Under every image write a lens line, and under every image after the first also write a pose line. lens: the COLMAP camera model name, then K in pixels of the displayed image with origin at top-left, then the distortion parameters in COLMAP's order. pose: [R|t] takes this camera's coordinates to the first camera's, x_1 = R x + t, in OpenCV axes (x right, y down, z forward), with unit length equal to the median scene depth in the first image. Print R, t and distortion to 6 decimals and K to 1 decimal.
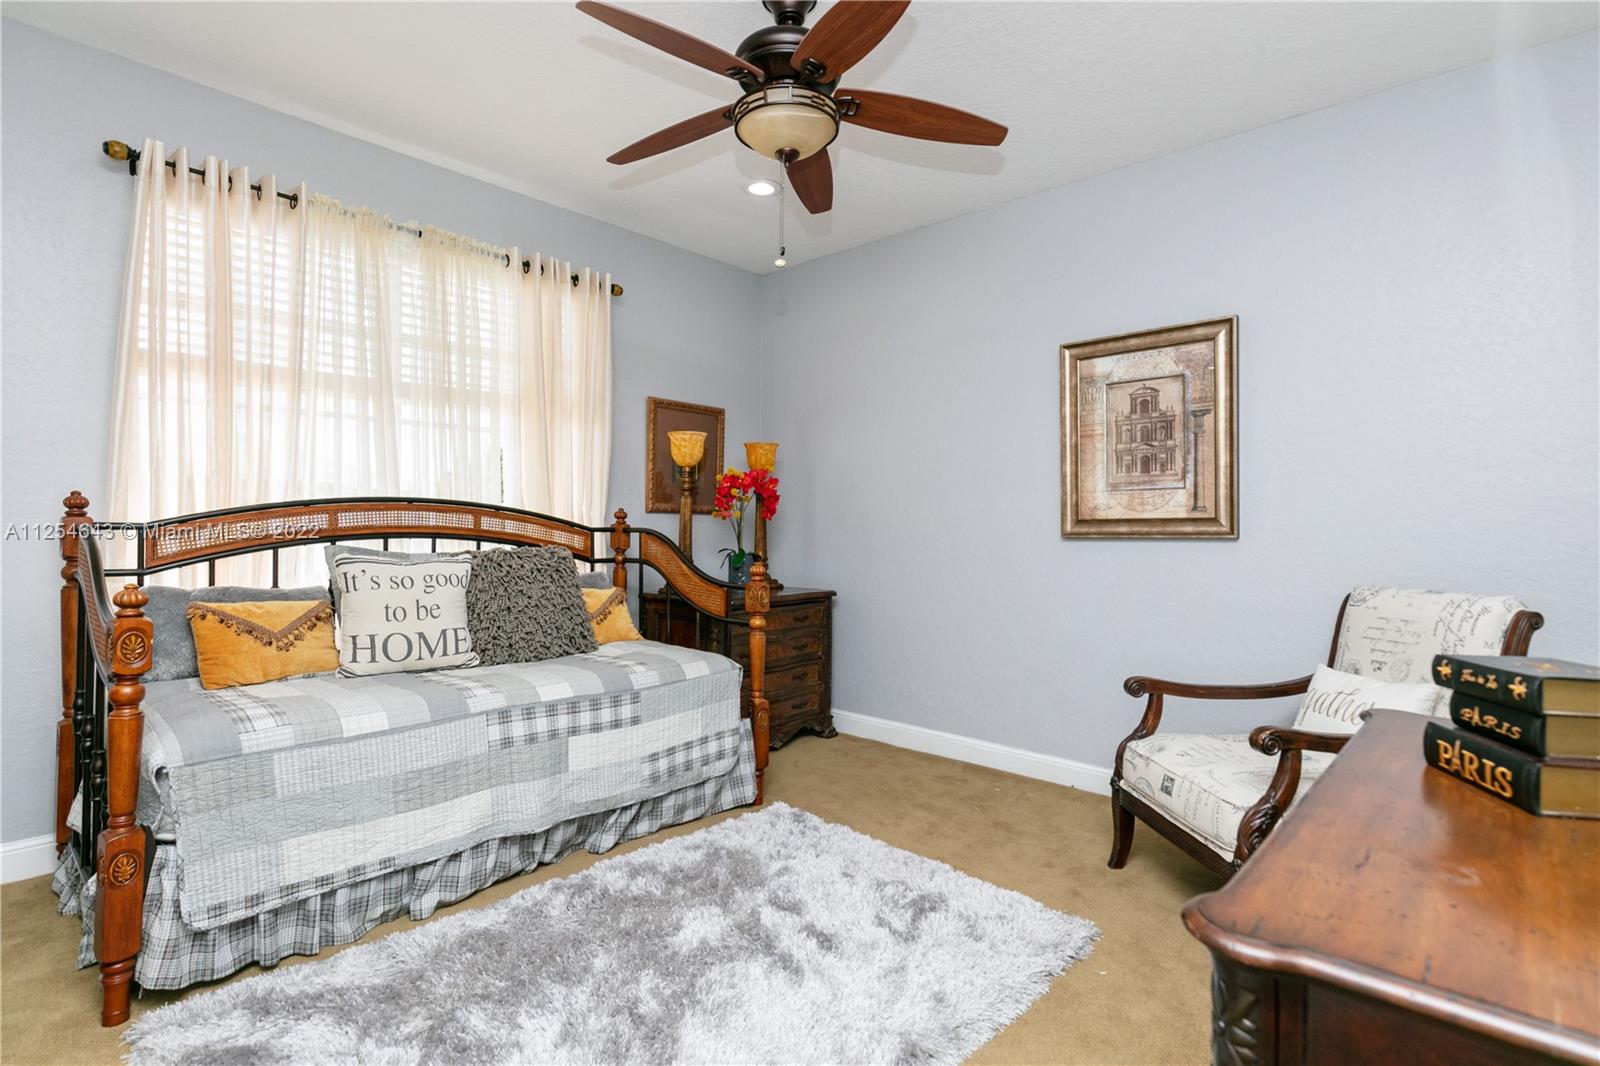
lens RADIAL K [[790.2, 0, 809.2], [0, 790.2, 534.5], [0, 0, 1]] dist [-0.004828, -0.000187]
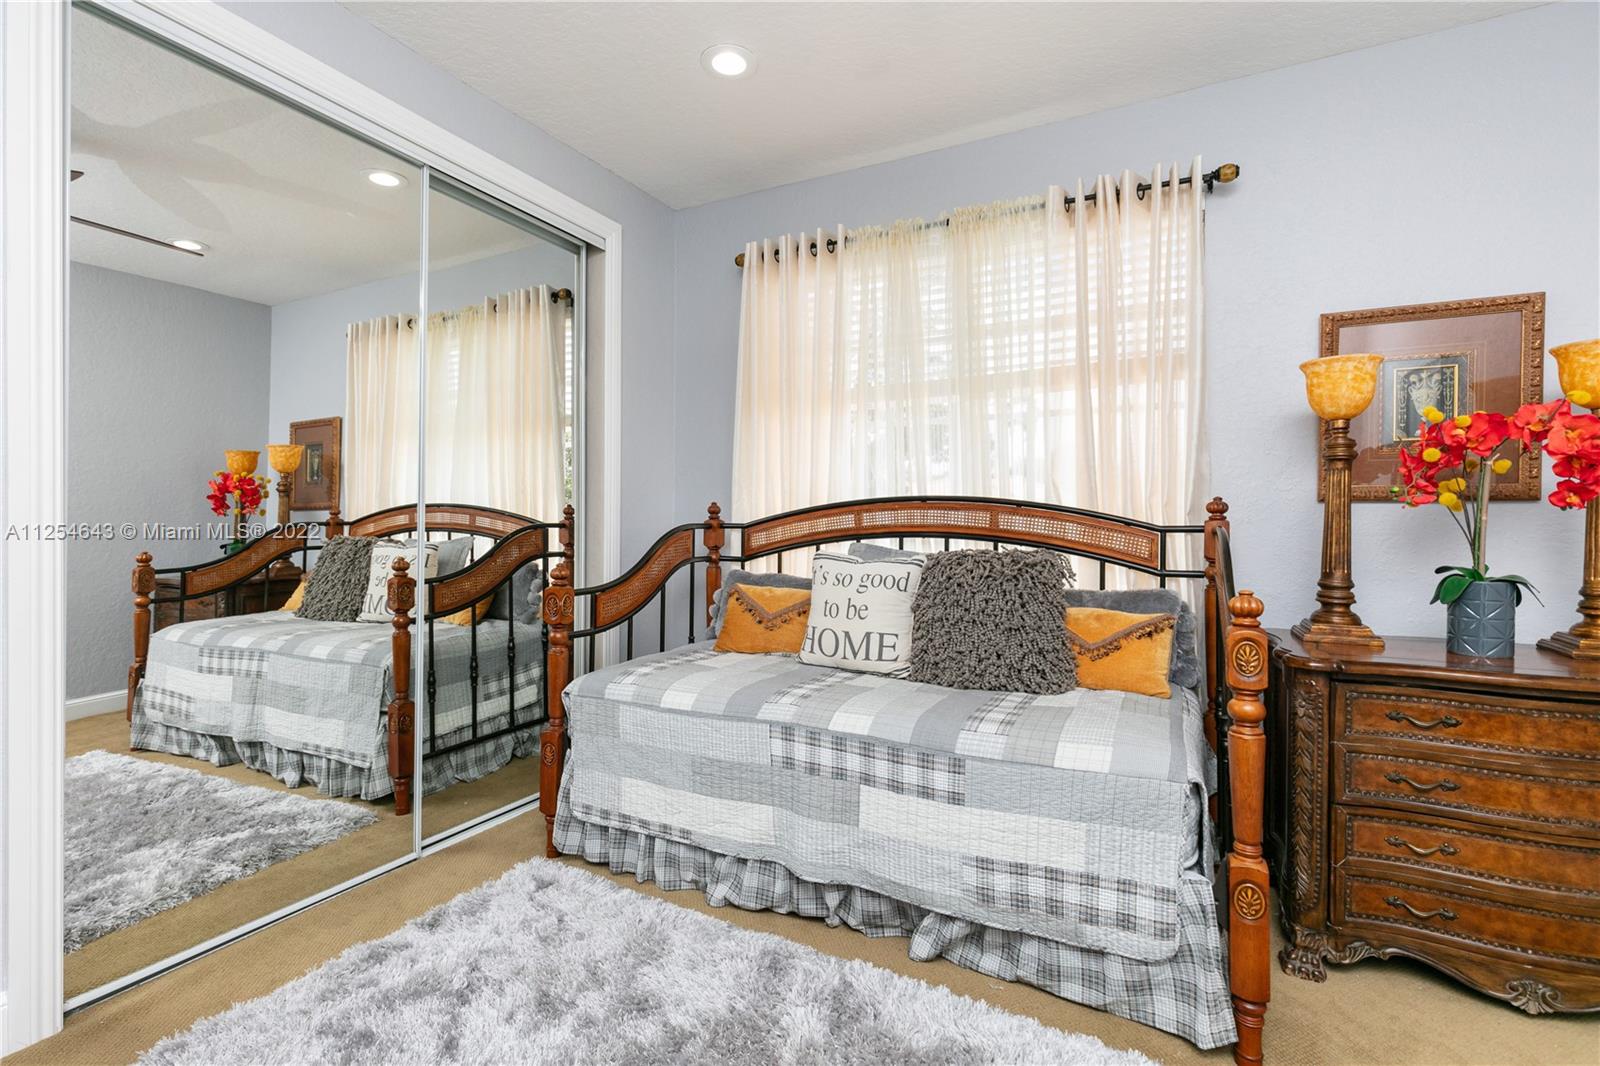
lens RADIAL K [[738.1, 0, 801.1], [0, 738.1, 523.0], [0, 0, 1]] dist [0.007930, -0.002931]
pose [[0.252938, -0.008932, -0.967441, 0.386191], [-0.010429, 0.999874, -0.011958, -0.000729], [0.967426, 0.013114, 0.252813, 0.698883]]
